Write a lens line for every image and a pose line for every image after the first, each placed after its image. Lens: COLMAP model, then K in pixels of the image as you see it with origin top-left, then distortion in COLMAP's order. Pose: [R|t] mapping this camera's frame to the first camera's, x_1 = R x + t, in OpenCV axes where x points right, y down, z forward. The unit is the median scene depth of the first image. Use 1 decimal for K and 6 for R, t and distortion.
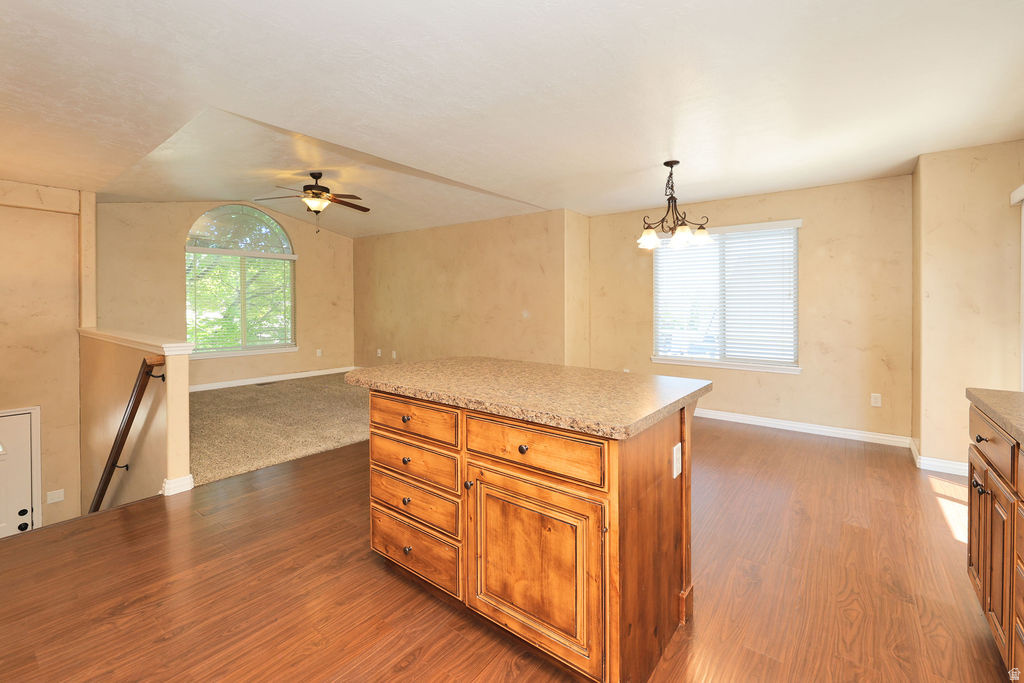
lens RADIAL K [[444.4, 0, 514.7], [0, 444.4, 299.8], [0, 0, 1]] dist [0.000971, 0.000105]
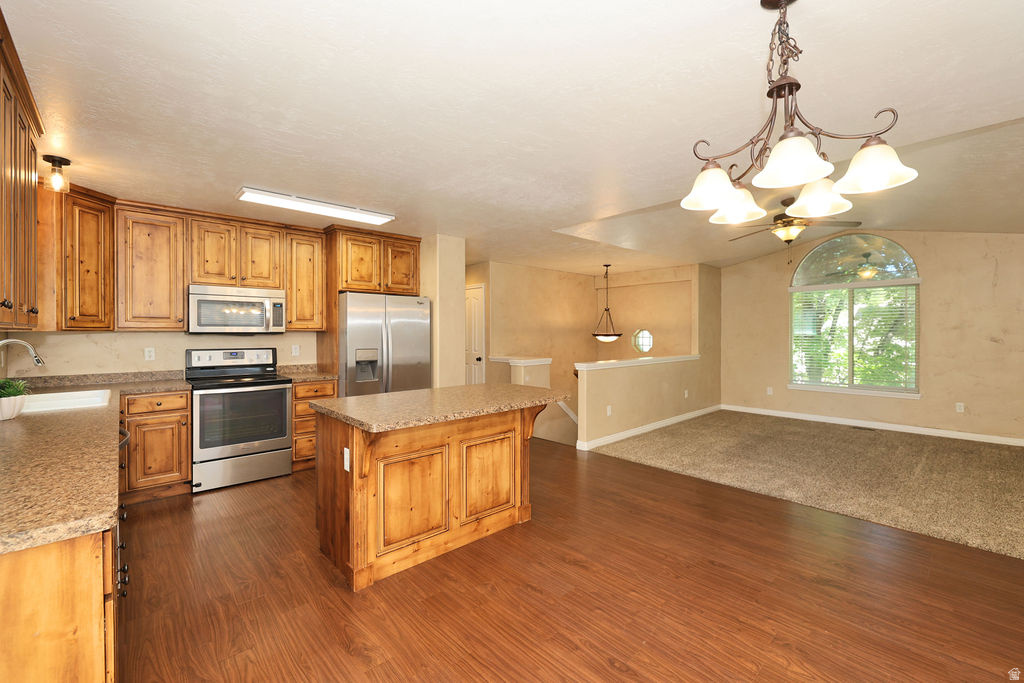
lens RADIAL K [[429.3, 0, 512.2], [0, 429.3, 334.2], [0, 0, 1]] dist [-0.000349, -0.000064]
pose [[-0.169744, 0.003862, -0.985481, 0.535964], [0.006427, 0.999975, 0.002811, -0.009330], [0.985467, -0.005857, -0.169765, 0.583281]]
